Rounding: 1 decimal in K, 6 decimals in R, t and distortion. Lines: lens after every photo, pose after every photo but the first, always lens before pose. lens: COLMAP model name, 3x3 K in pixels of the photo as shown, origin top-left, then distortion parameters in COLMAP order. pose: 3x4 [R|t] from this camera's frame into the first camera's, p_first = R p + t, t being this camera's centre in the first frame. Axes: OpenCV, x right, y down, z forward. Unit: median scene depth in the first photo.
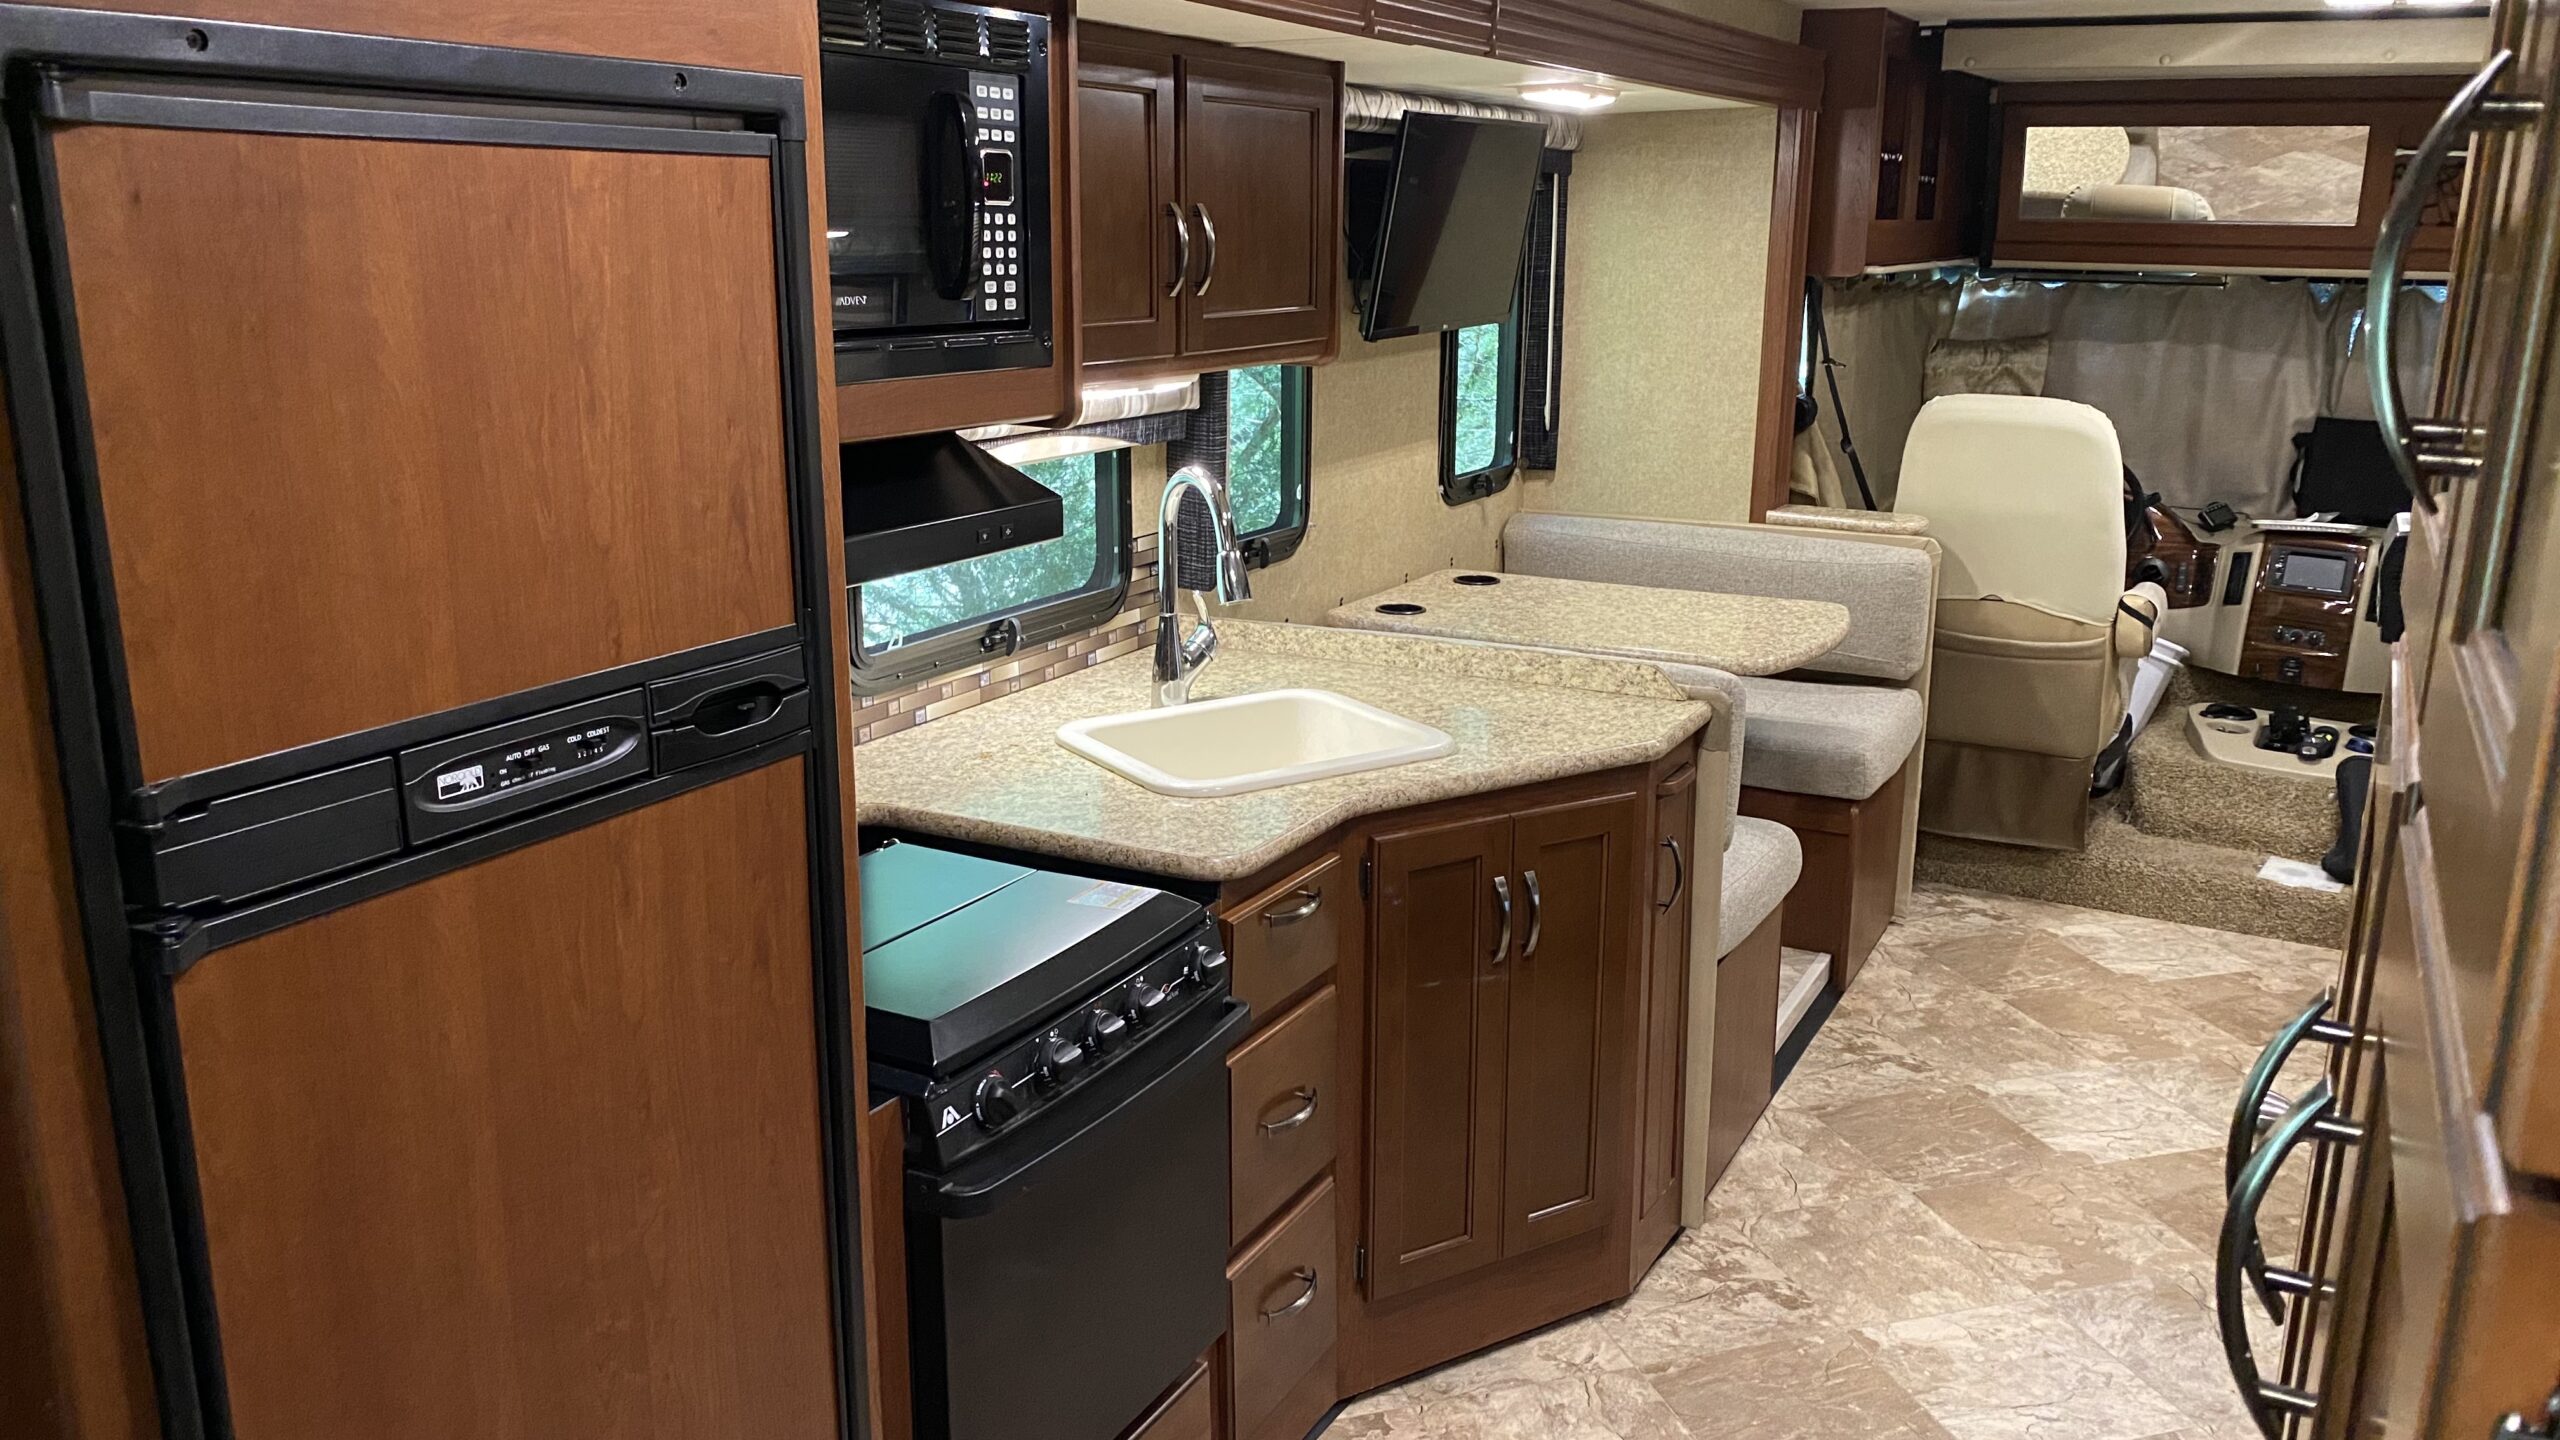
lens RADIAL K [[1964.2, 0, 1275.9], [0, 1964.2, 706.3], [0, 0, 1]] dist [0.024637, -0.040738]
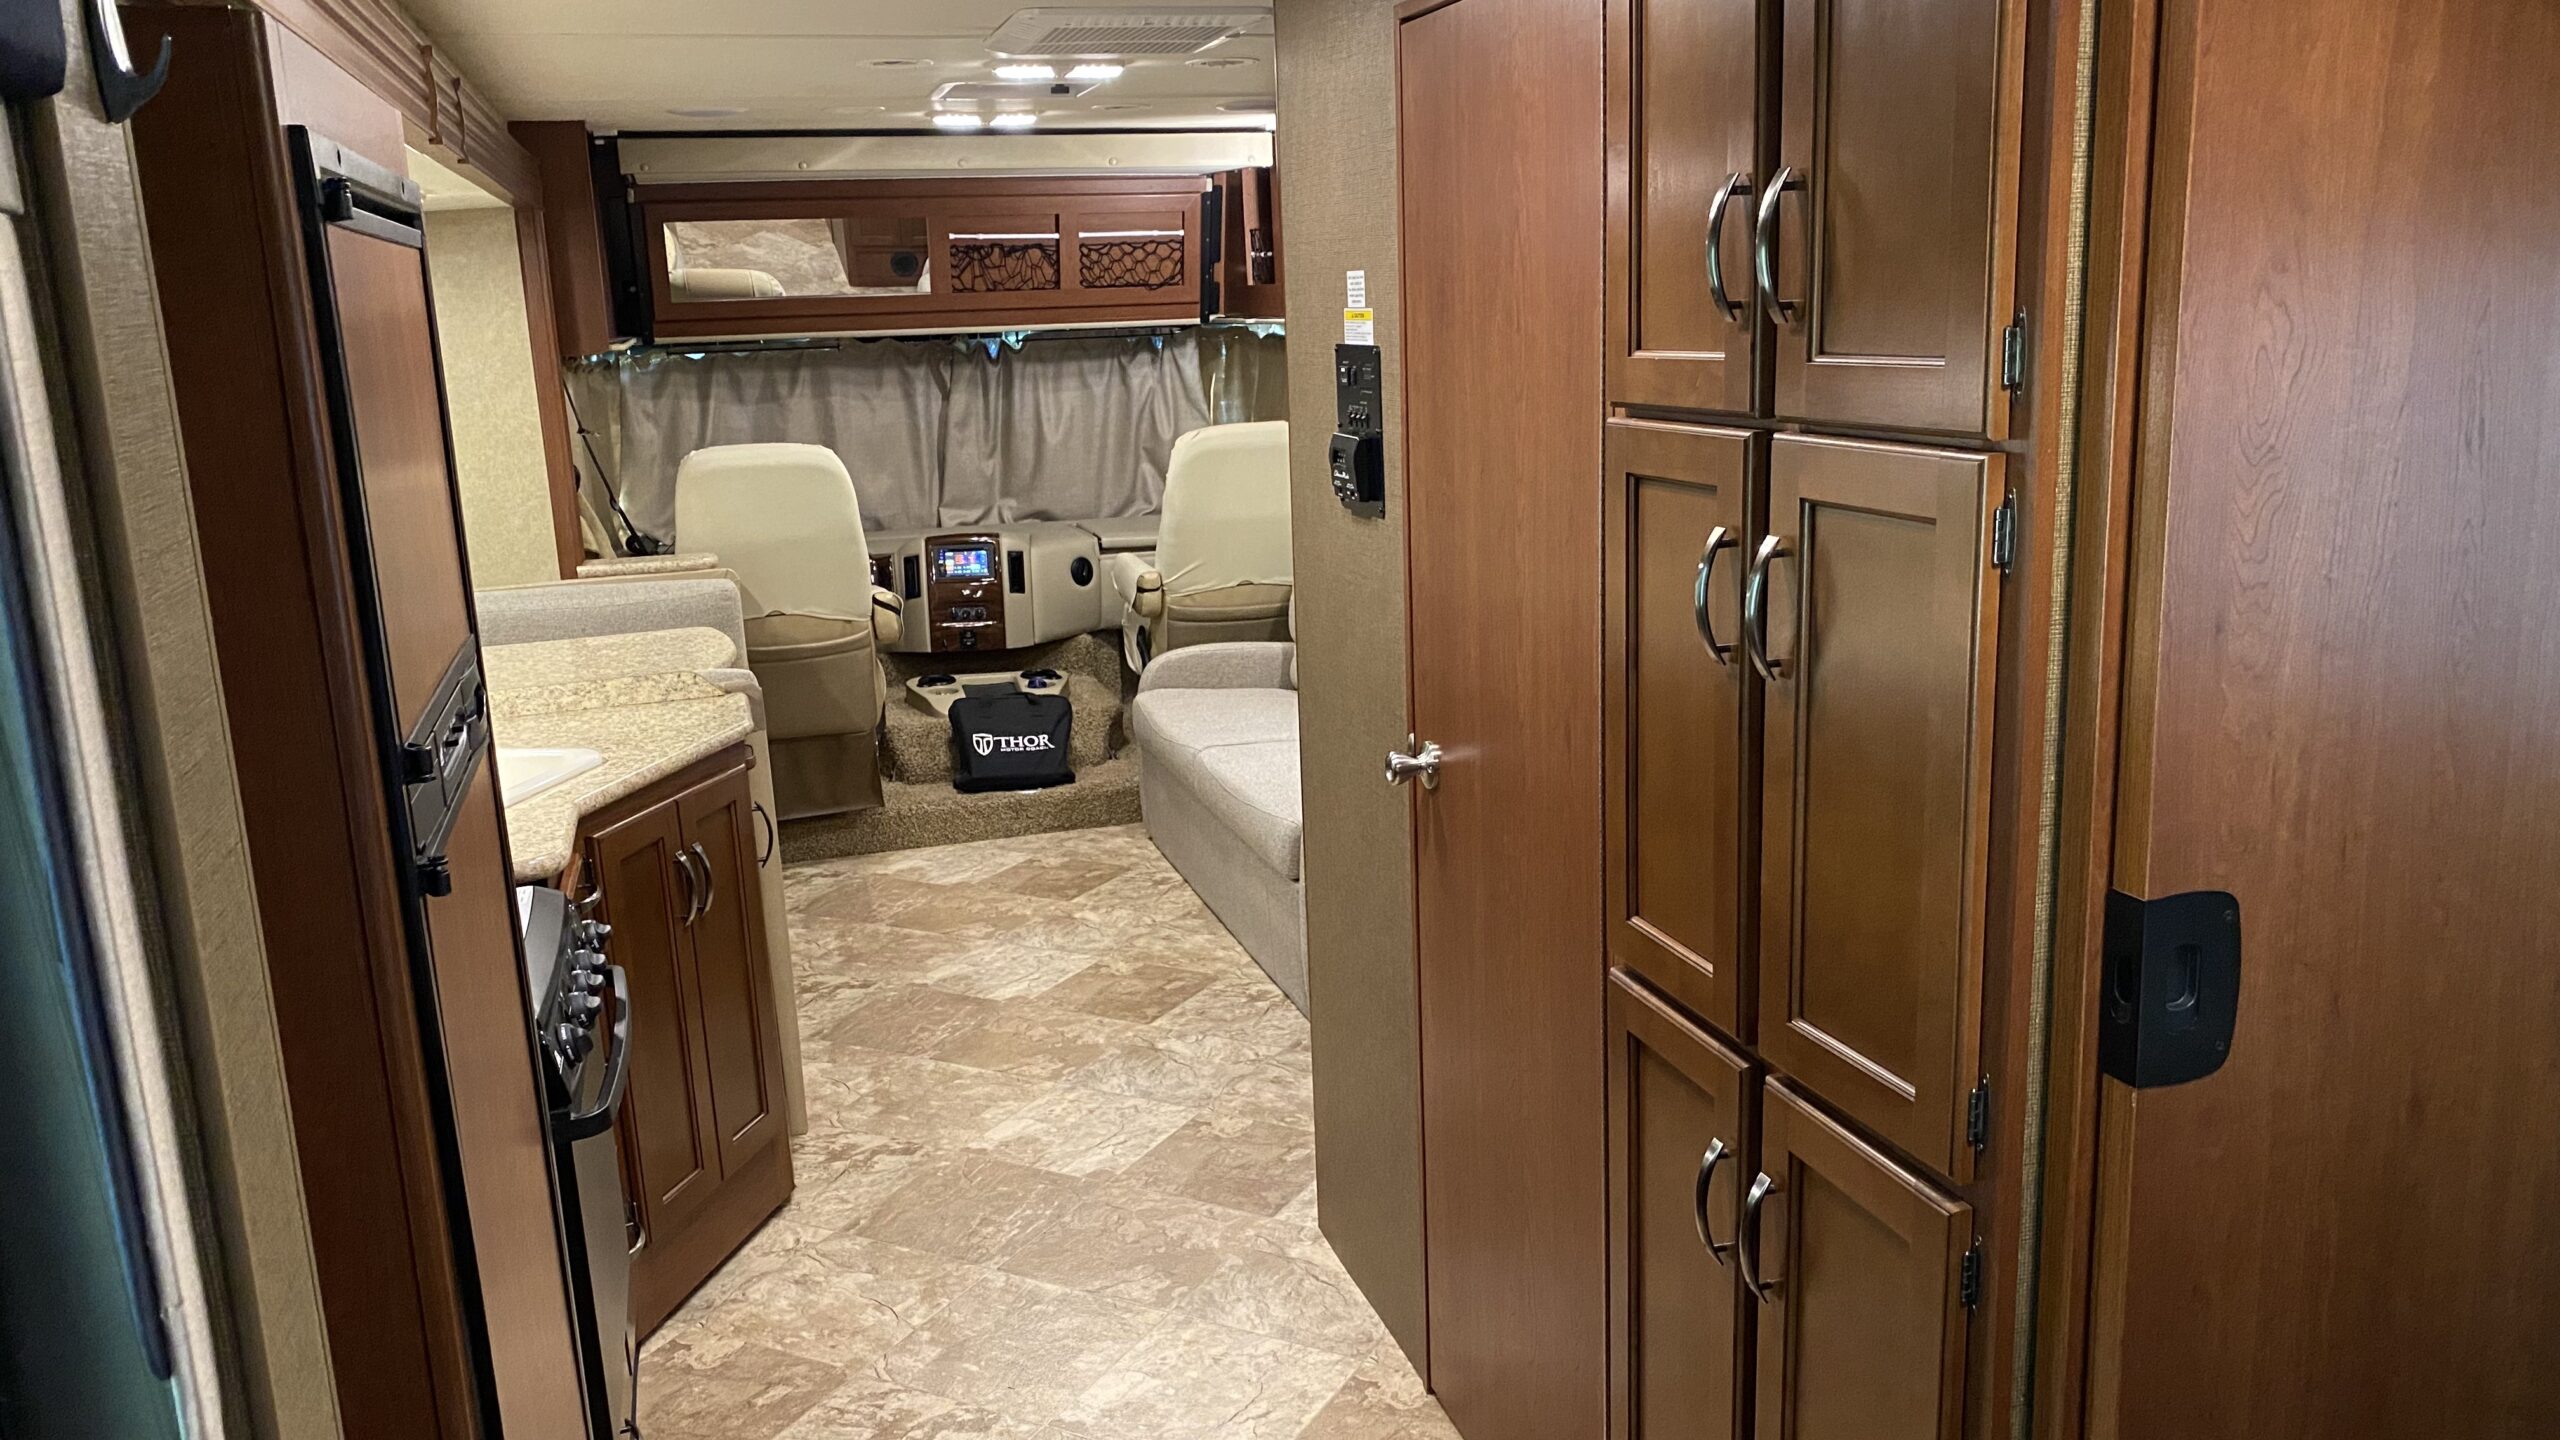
lens RADIAL K [[1954.6, 0, 1290.7], [0, 1954.6, 712.8], [0, 0, 1]] dist [0.123225, -0.301350]
pose [[0.704182, -0.190563, 0.683969, -0.279559], [0.221123, 0.974263, 0.043785, 0.023677], [-0.674709, 0.120409, 0.728196, -0.080825]]
